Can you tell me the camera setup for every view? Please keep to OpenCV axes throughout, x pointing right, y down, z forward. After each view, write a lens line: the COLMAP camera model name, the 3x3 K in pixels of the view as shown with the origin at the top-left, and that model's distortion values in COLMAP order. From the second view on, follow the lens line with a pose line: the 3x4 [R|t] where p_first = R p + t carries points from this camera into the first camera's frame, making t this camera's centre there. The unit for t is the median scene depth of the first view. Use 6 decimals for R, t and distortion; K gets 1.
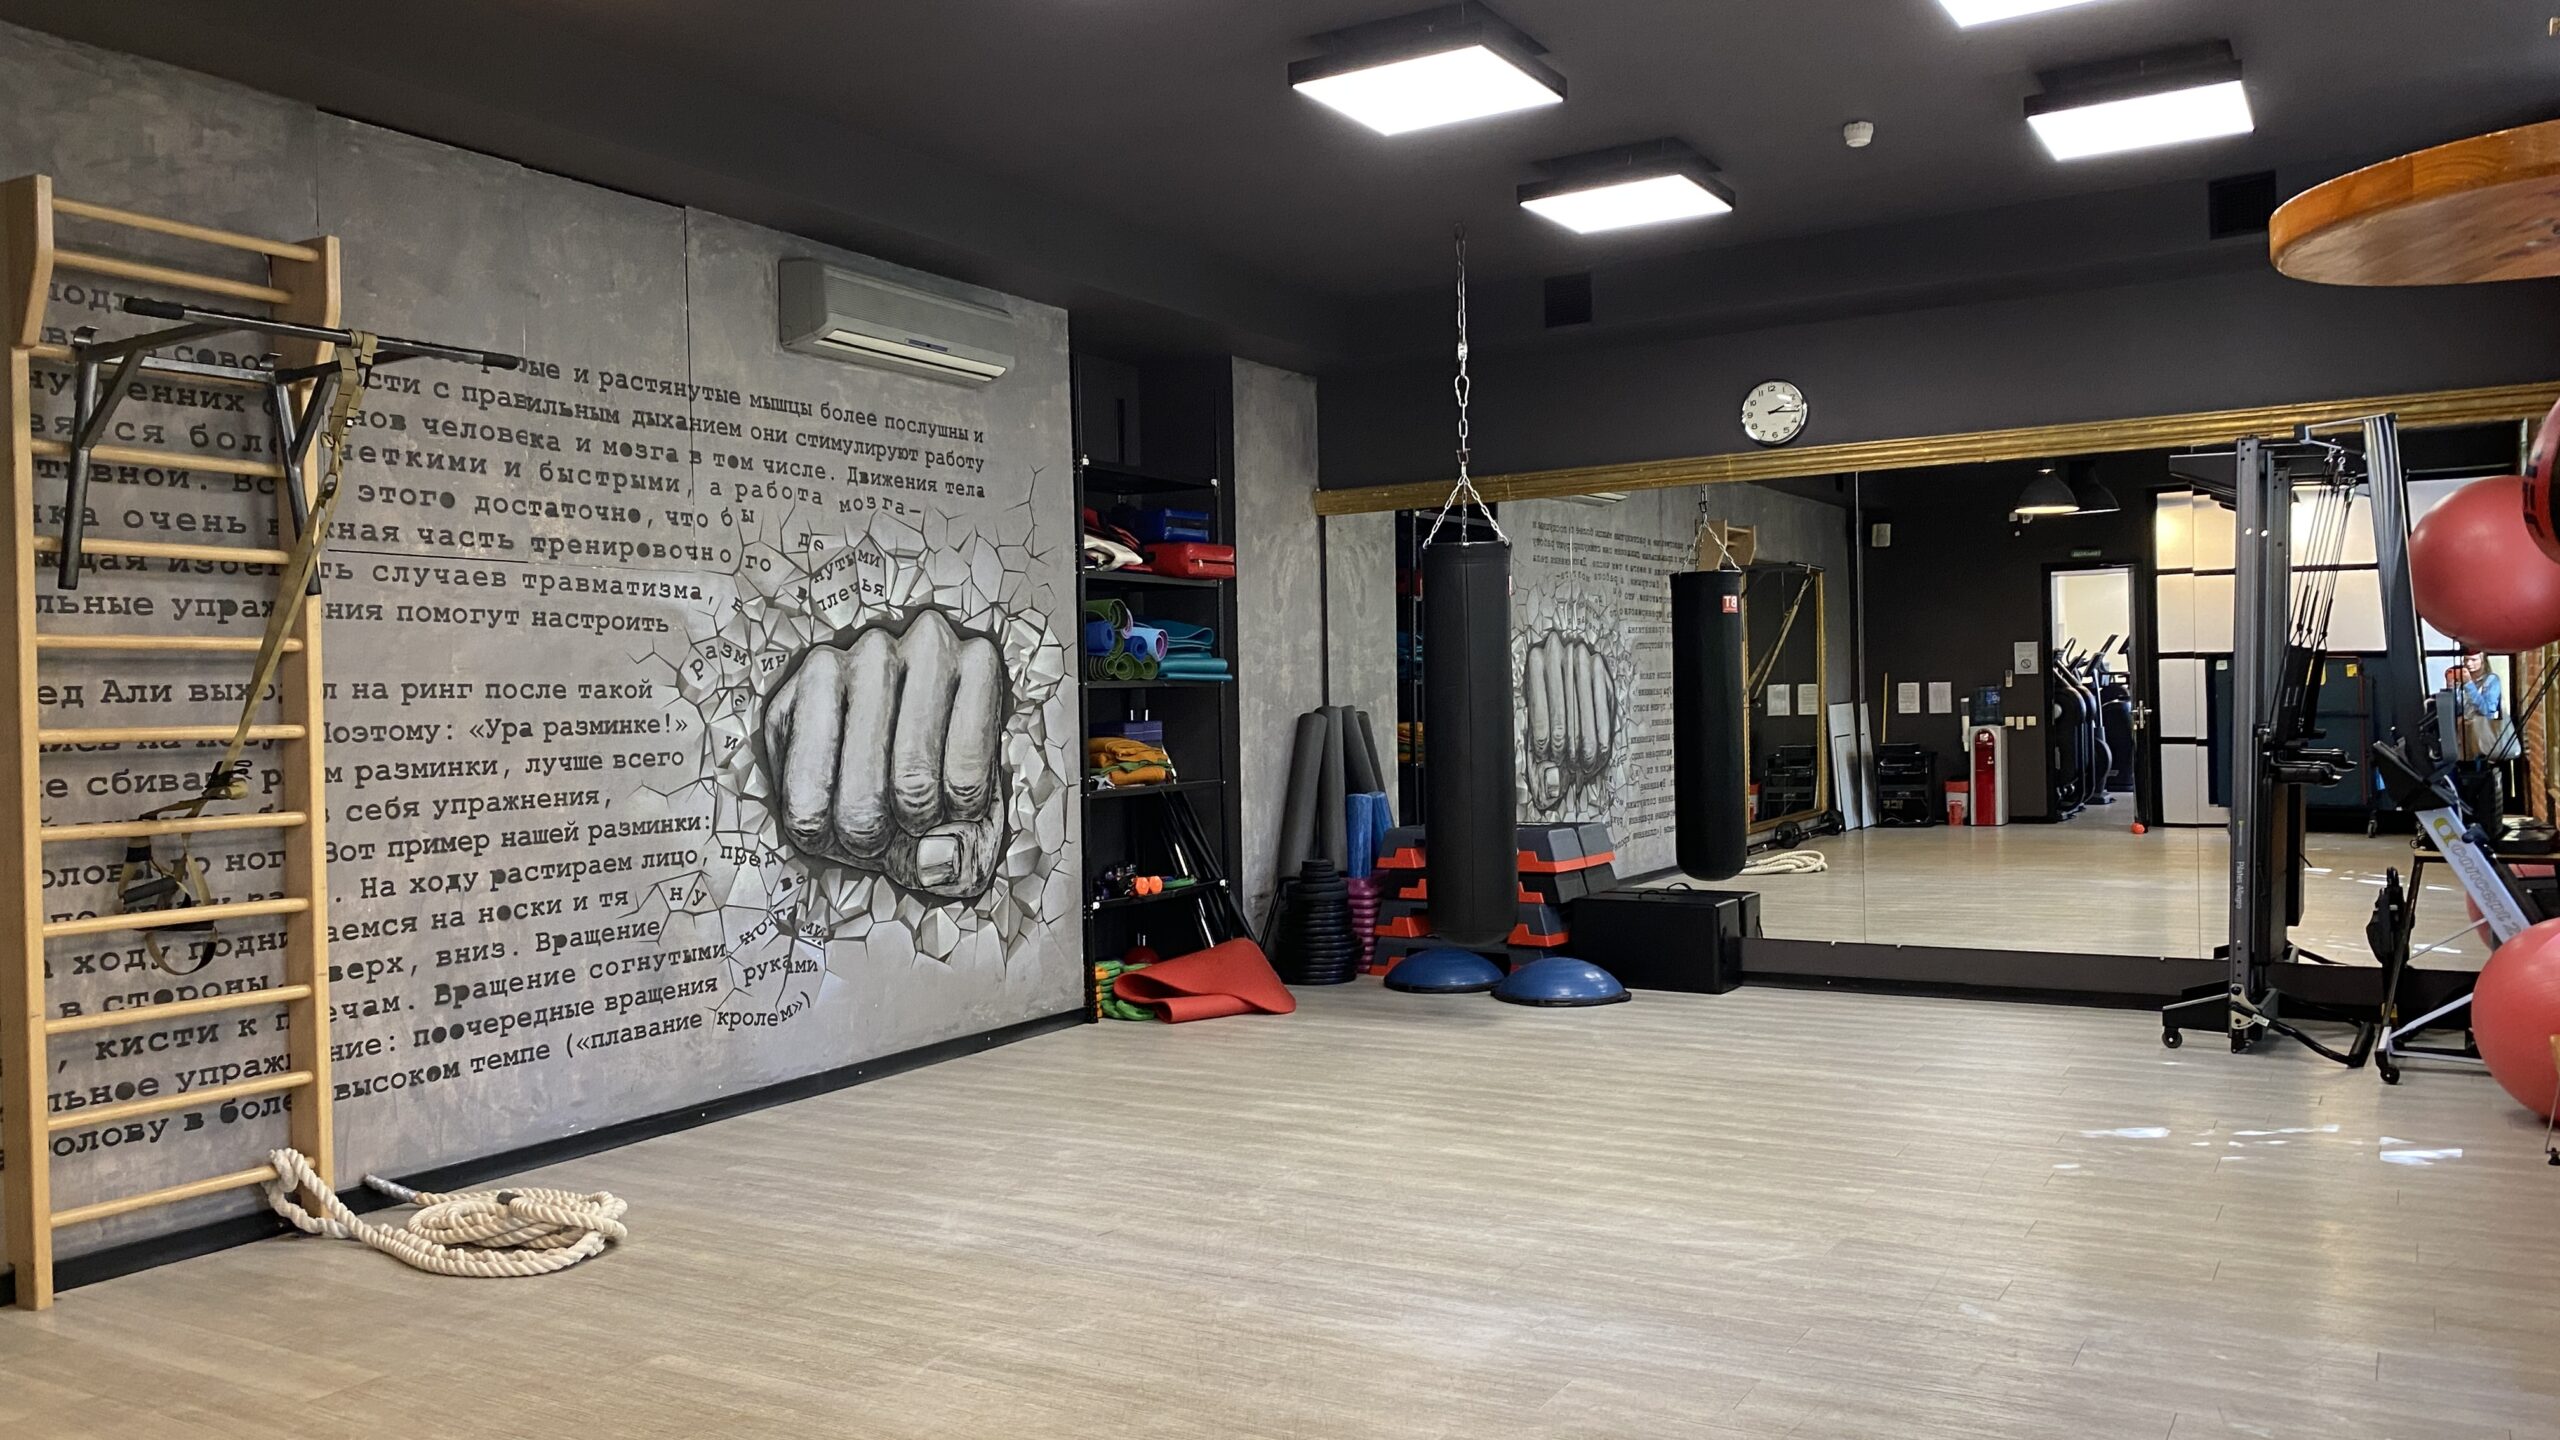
lens RADIAL K [[1925.2, 0, 1238.9], [0, 1925.2, 748.6], [0, 0, 1]] dist [0.054354, -0.058031]
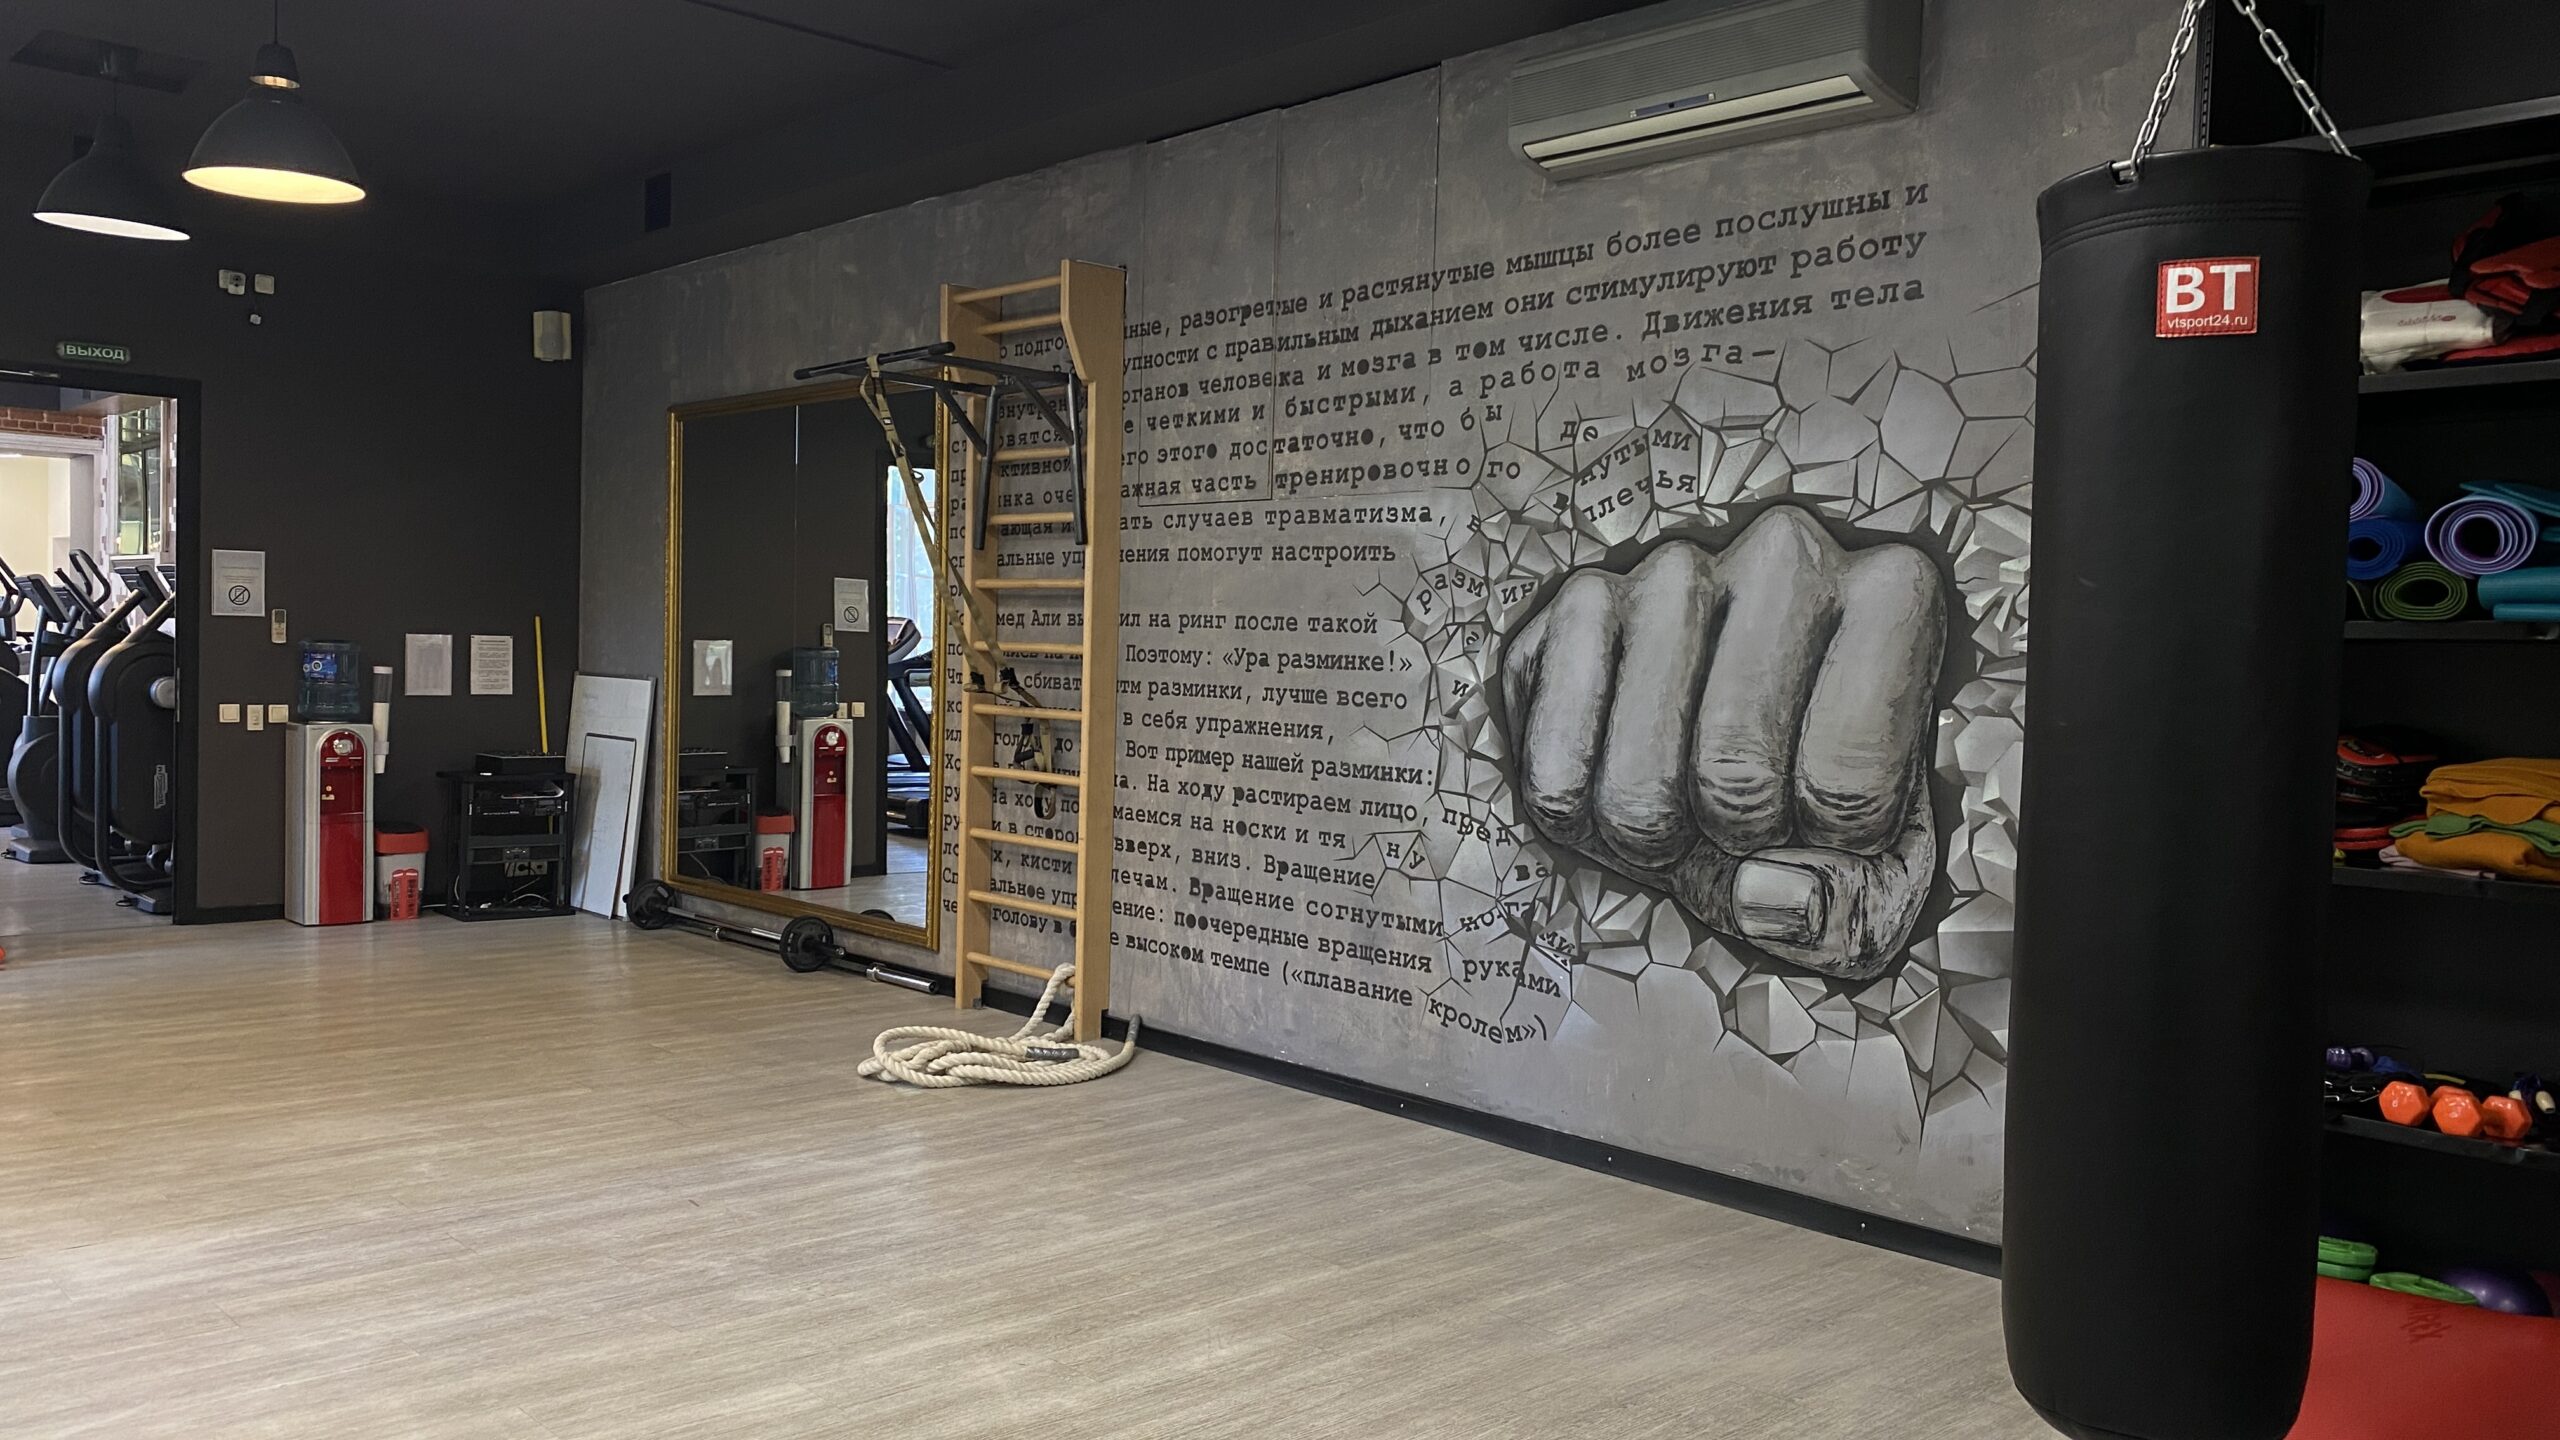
lens RADIAL K [[1925.2, 0, 1261.6], [0, 1925.2, 731.4], [0, 0, 1]] dist [0.054354, -0.058031]
pose [[-0.270036, 0.062099, -0.960846, 0.620868], [-0.039476, 0.996365, 0.075489, -0.048574], [0.962041, 0.058315, -0.266603, 1.249651]]
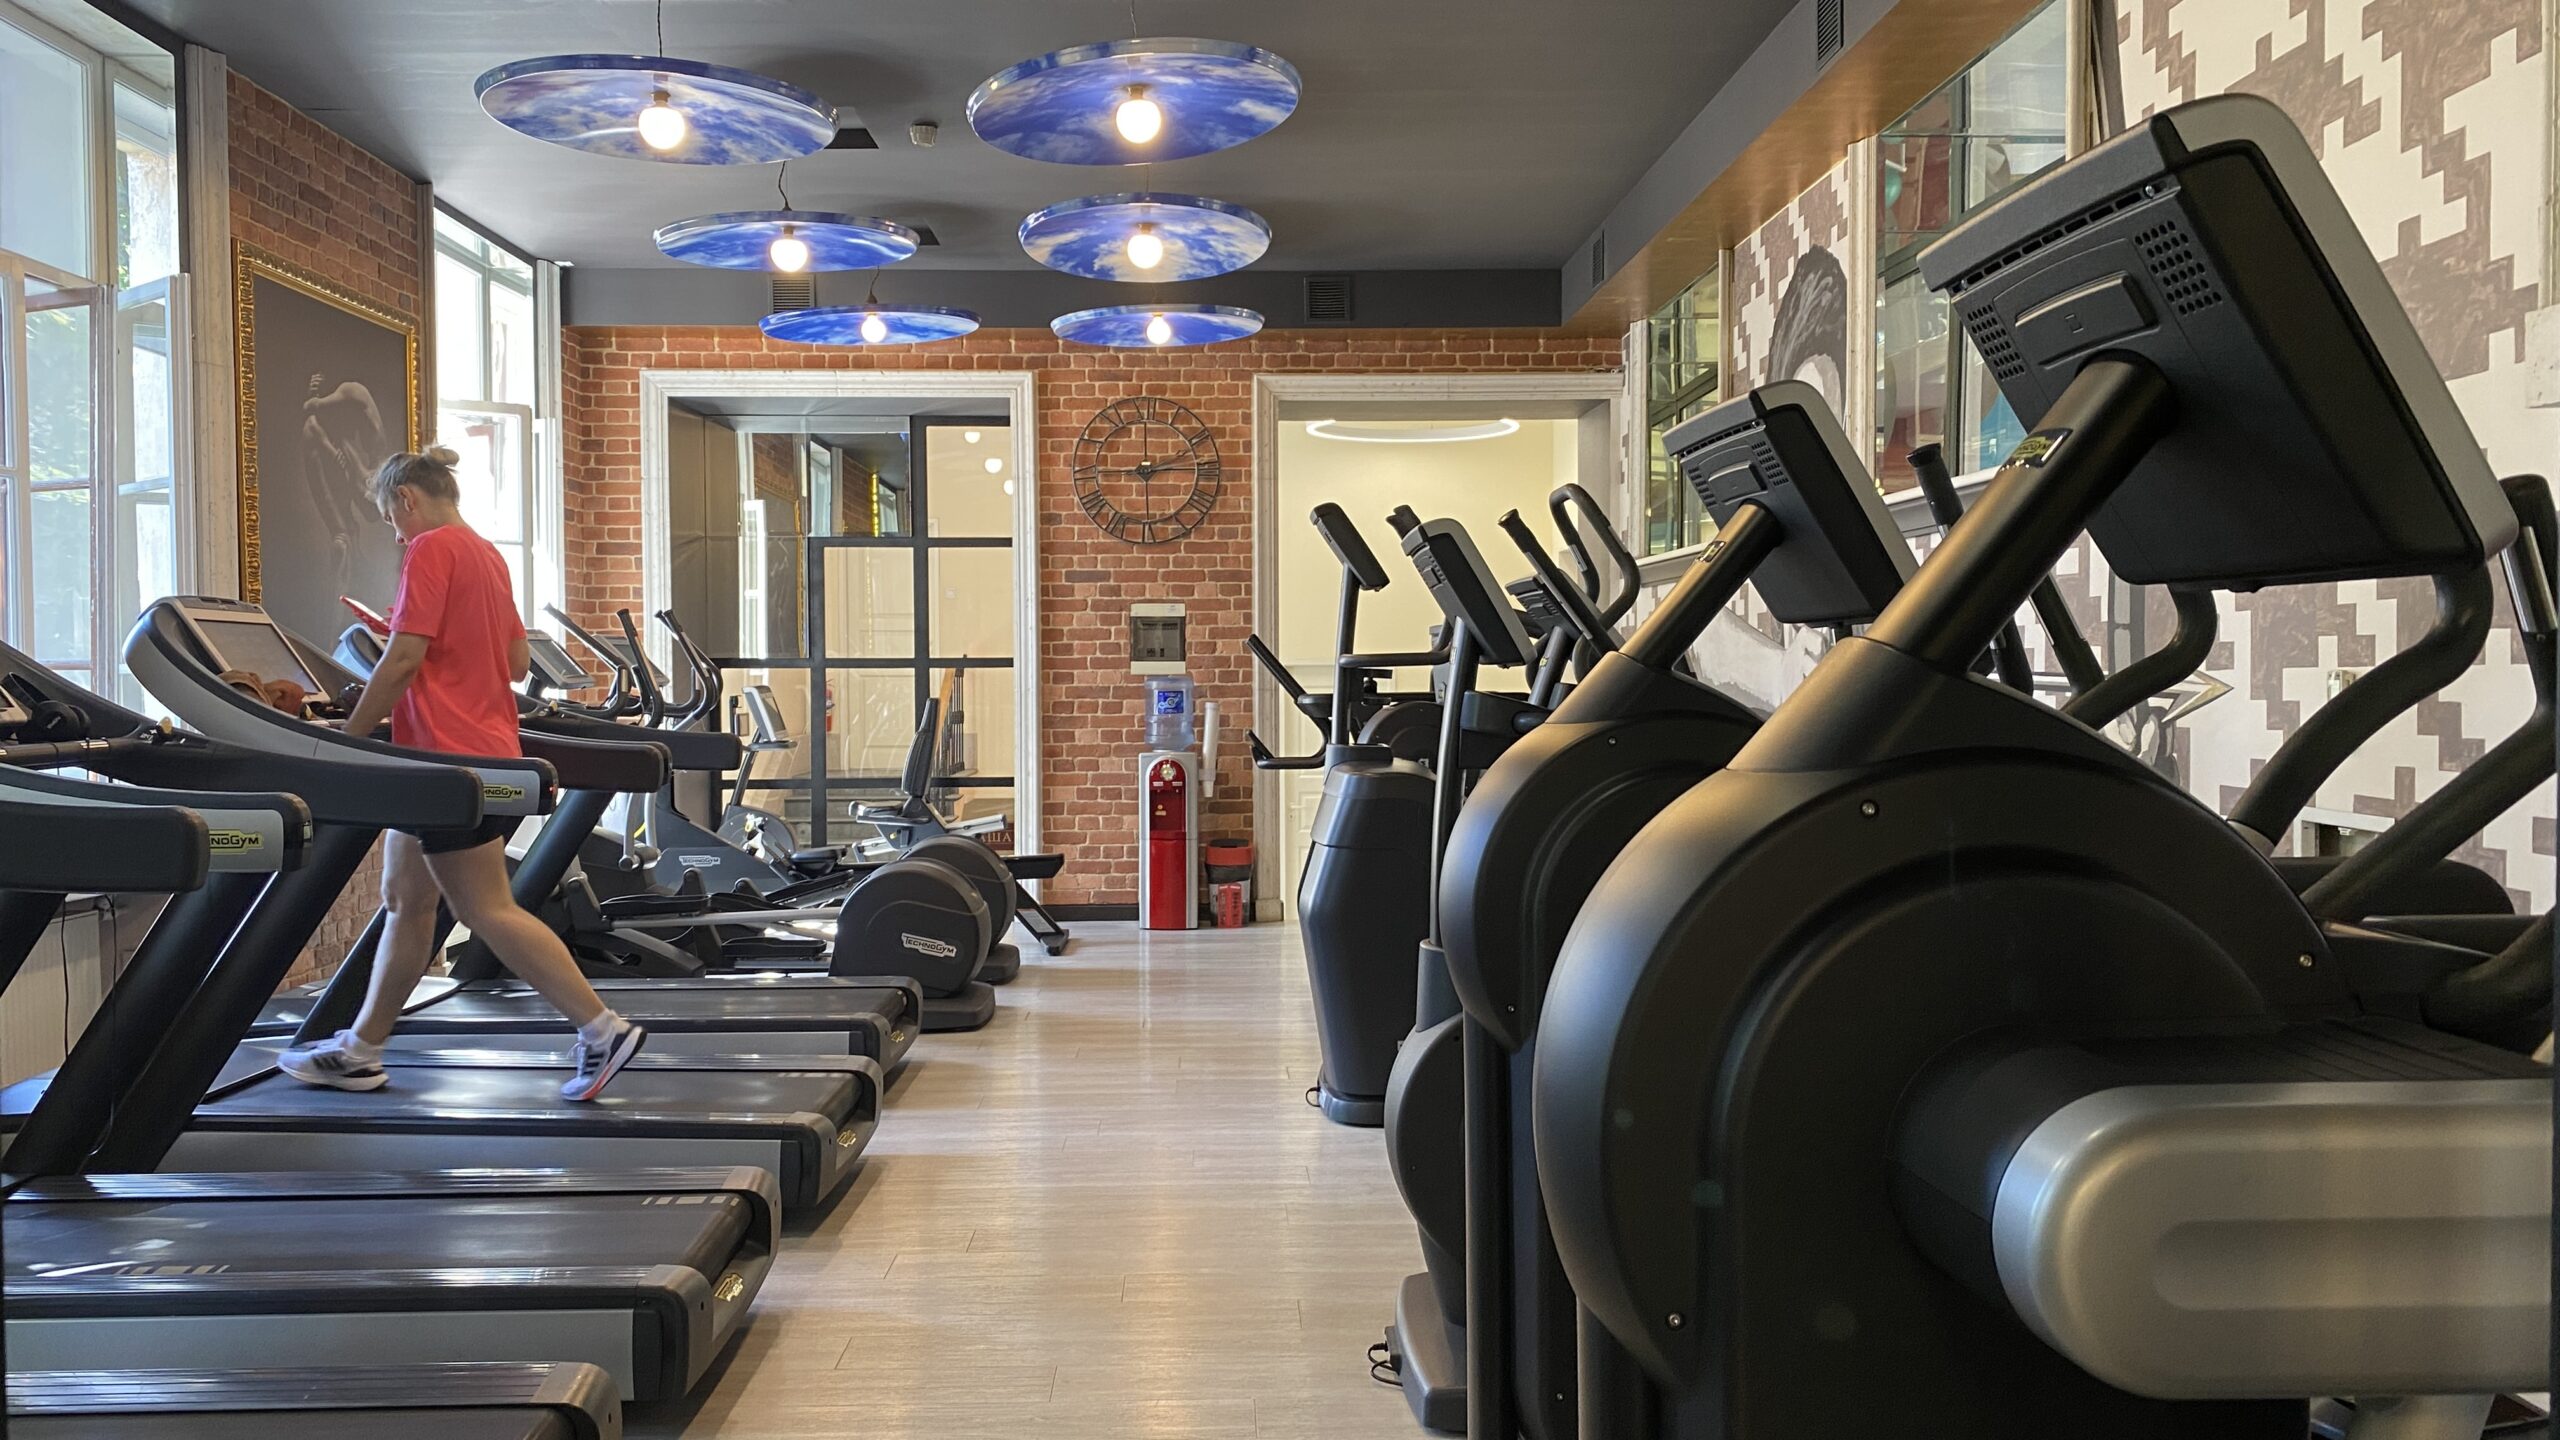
lens RADIAL K [[1891.3, 0, 1270.3], [0, 1891.3, 716.2], [0, 0, 1]] dist [0.005965, 0.000829]
pose [[-0.837303, 0.040008, -0.545274, -0.457191], [0.013316, 0.998516, 0.052815, 0.015686], [0.546578, 0.036961, -0.836592, 0.120483]]
